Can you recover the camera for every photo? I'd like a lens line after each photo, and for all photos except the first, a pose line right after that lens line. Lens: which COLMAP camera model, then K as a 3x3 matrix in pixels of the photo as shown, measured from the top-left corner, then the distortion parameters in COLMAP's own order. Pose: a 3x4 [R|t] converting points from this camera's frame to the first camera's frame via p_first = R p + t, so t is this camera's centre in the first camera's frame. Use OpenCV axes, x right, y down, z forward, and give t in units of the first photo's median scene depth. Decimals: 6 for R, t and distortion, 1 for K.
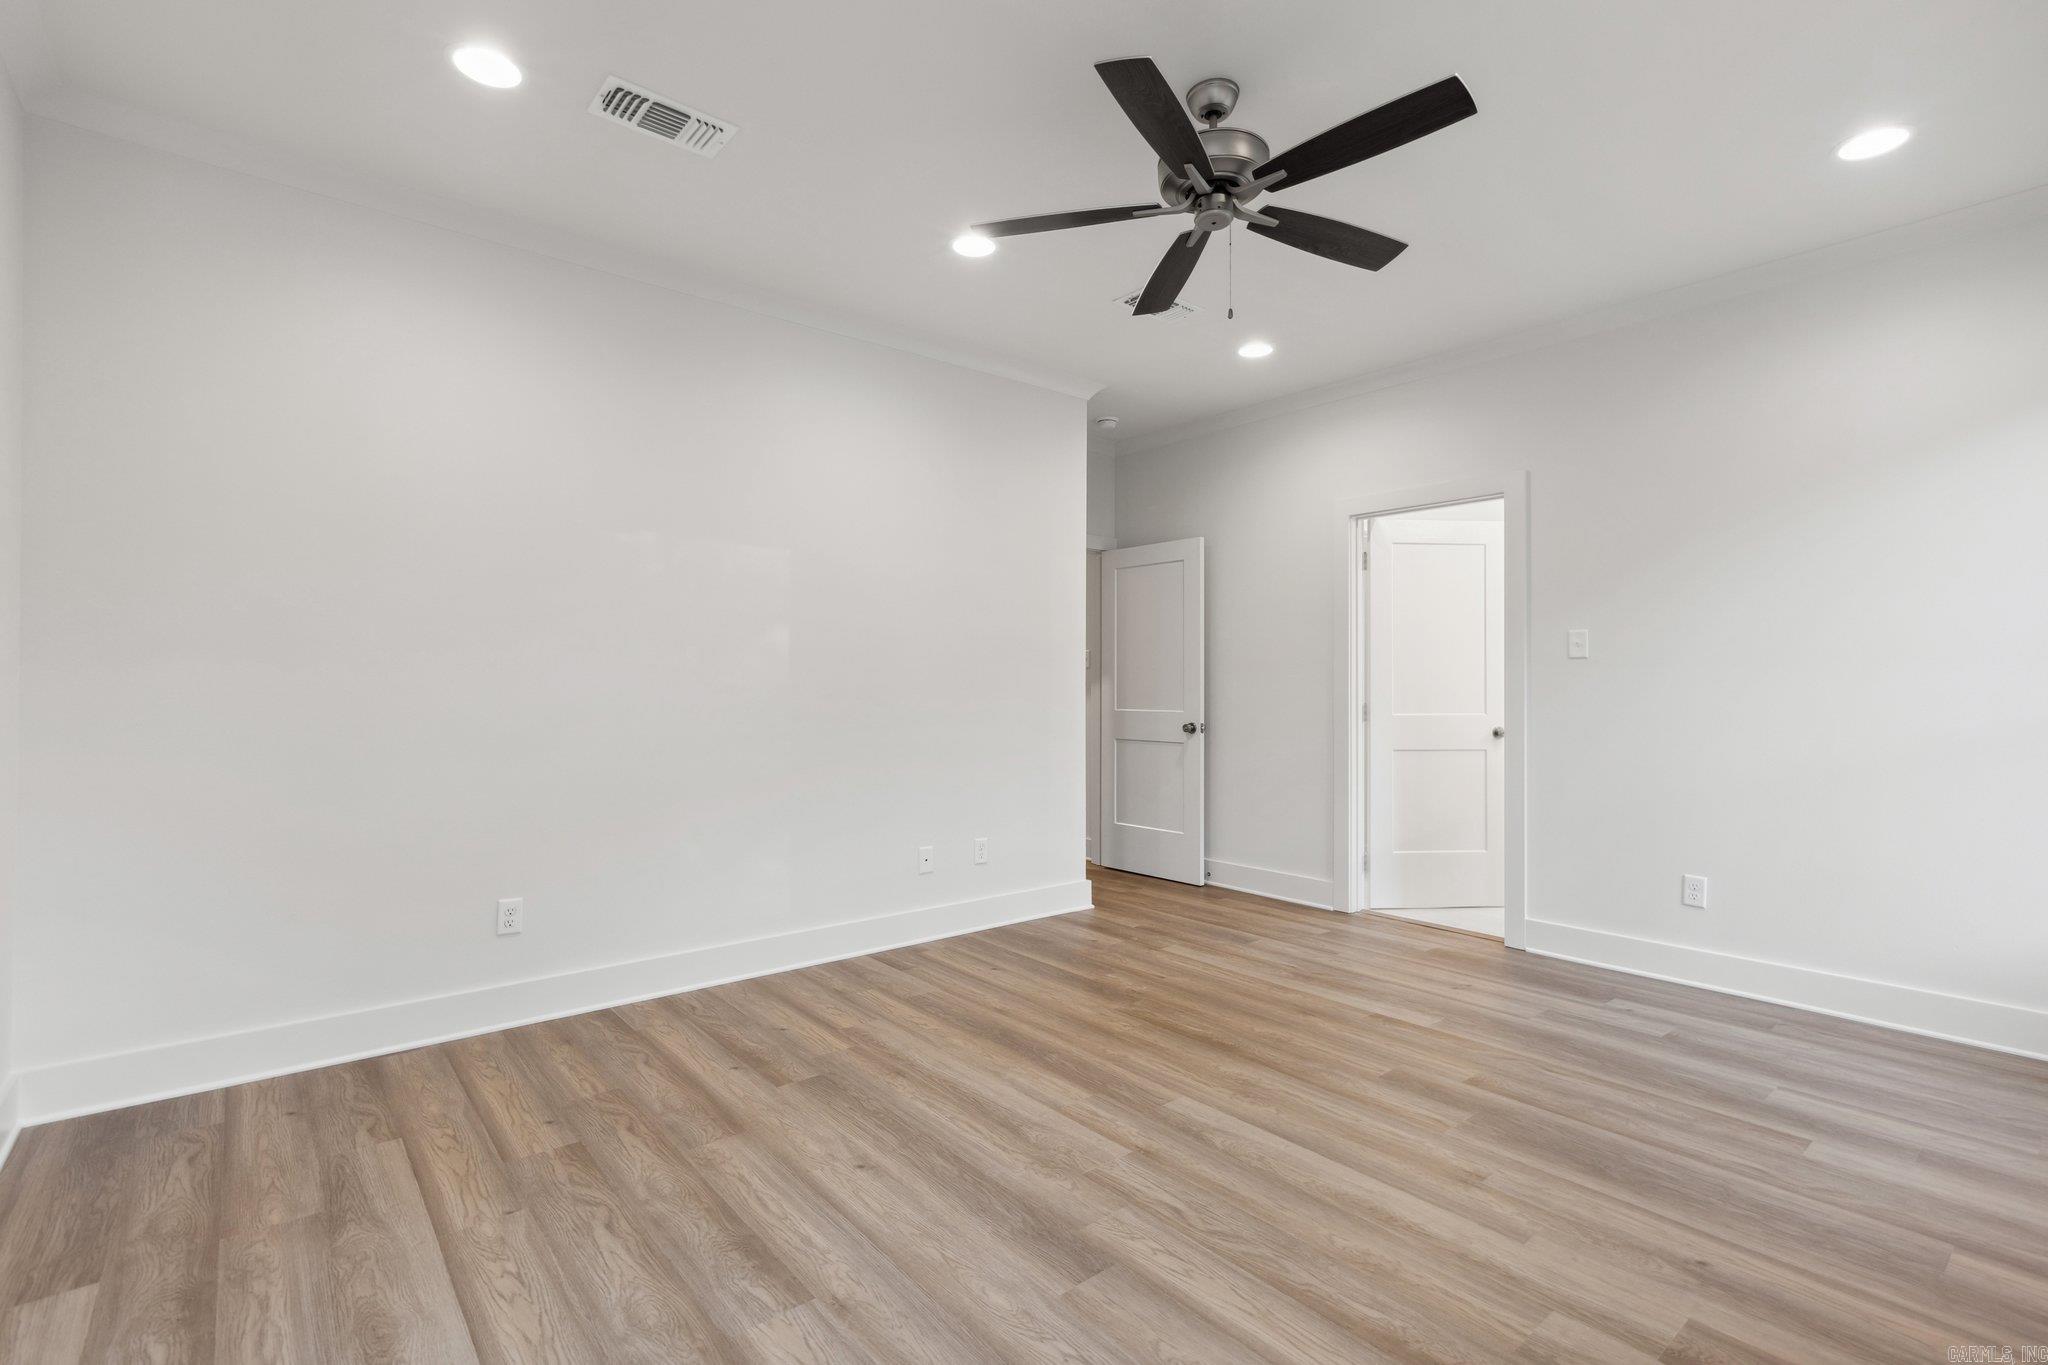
lens RADIAL K [[903.4, 0, 1024.0], [0, 903.4, 682.5], [0, 0, 1]] dist [-0.000872, -0.000125]
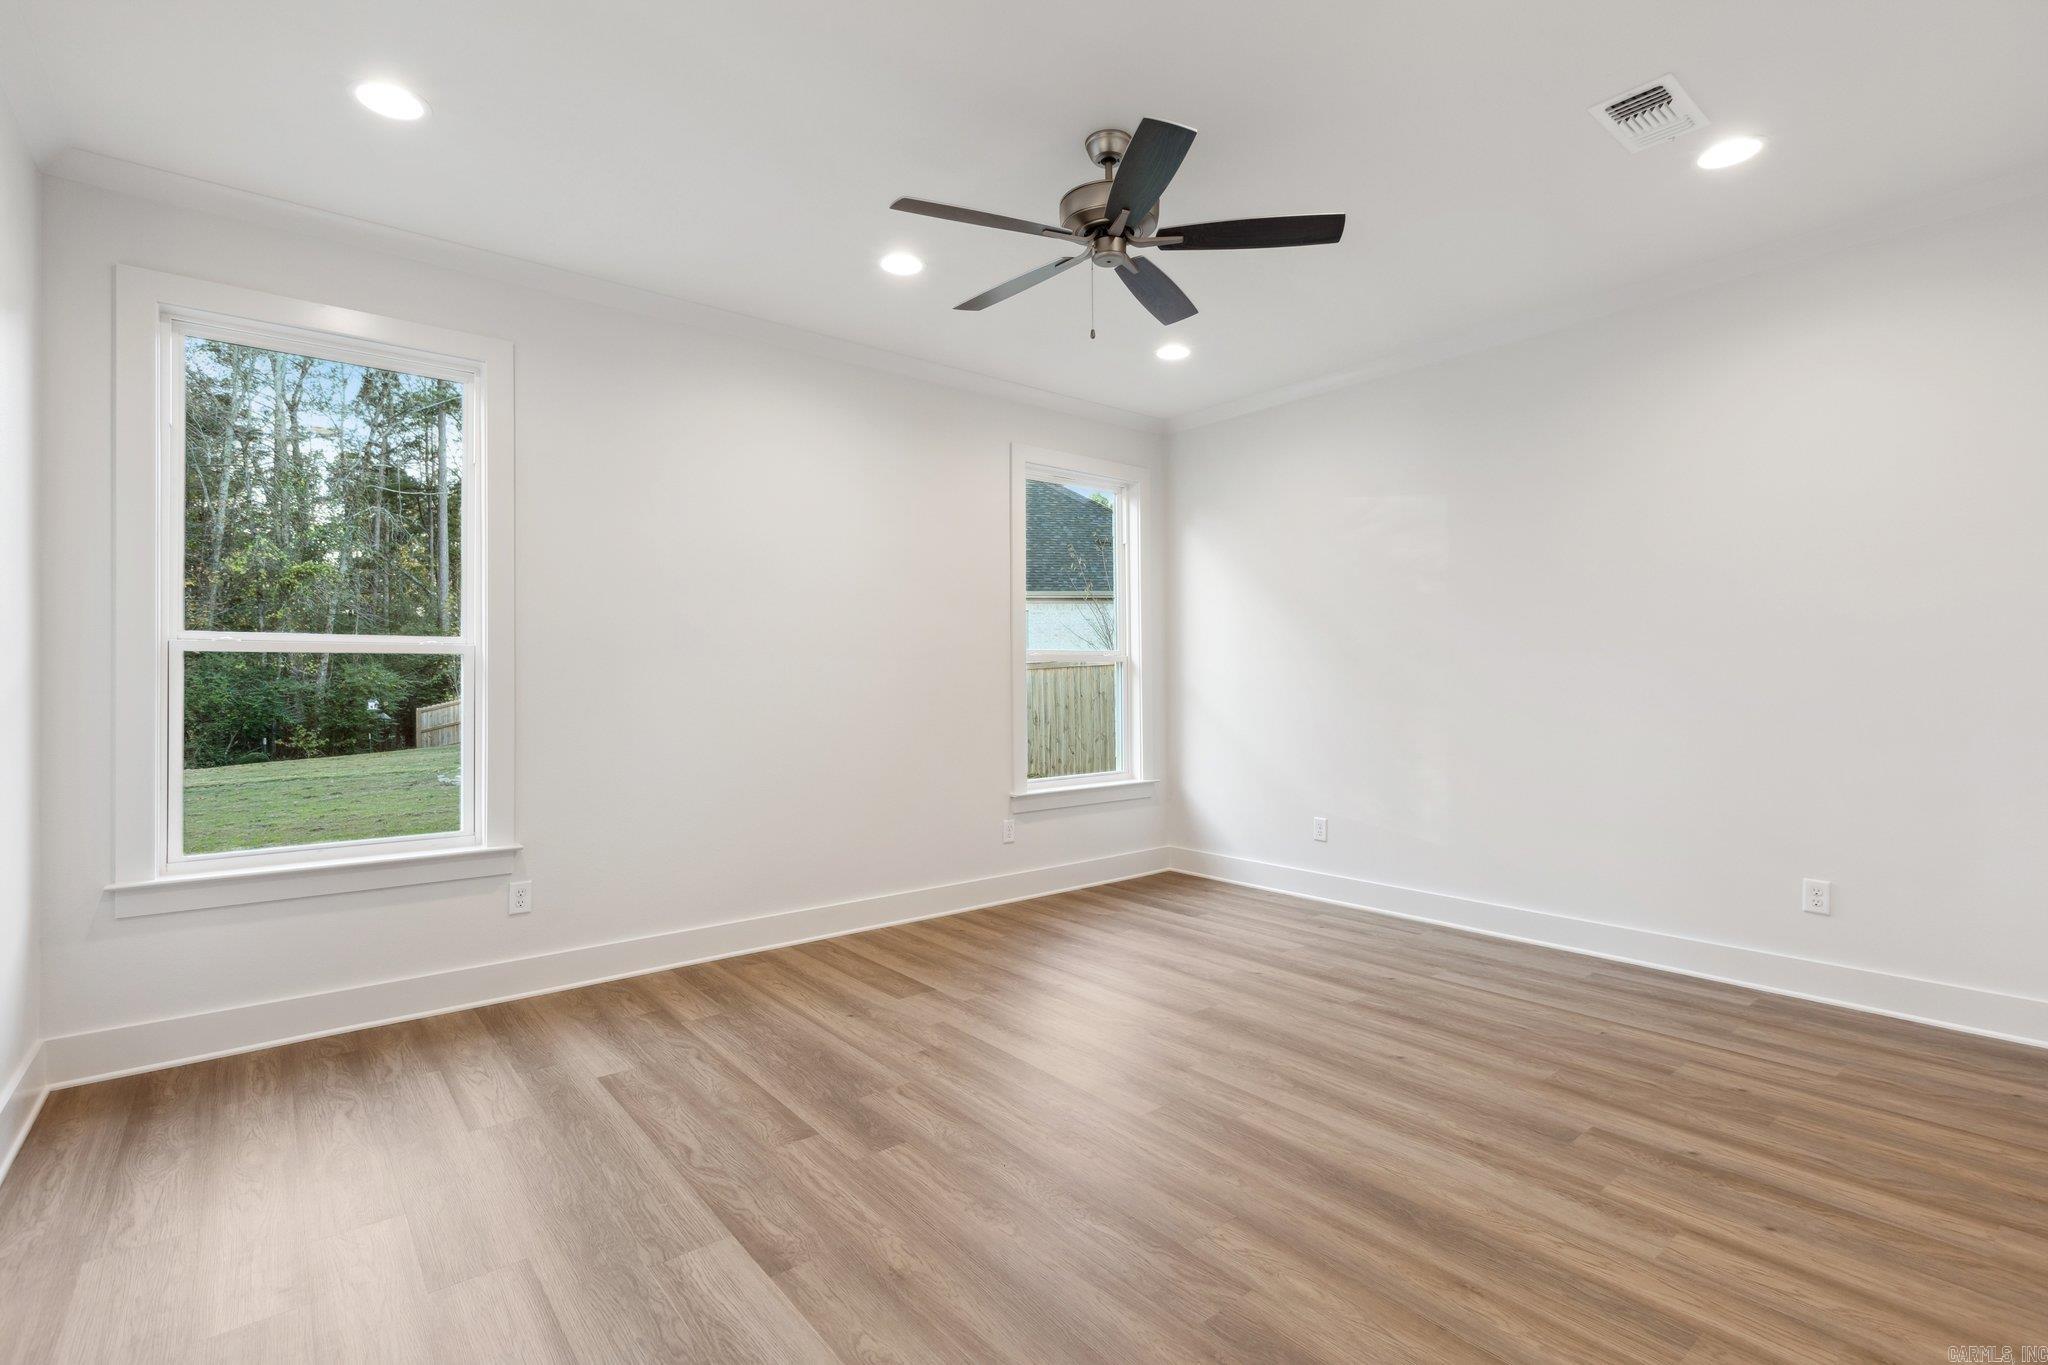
lens RADIAL K [[903.4, 0, 1024.0], [0, 903.4, 682.5], [0, 0, 1]] dist [-0.000872, -0.000125]
pose [[-0.999954, 0.004203, 0.008648, 0.296959], [0.004170, 0.999984, -0.003891, 0.009869], [-0.008664, -0.003855, -0.999955, 2.010978]]
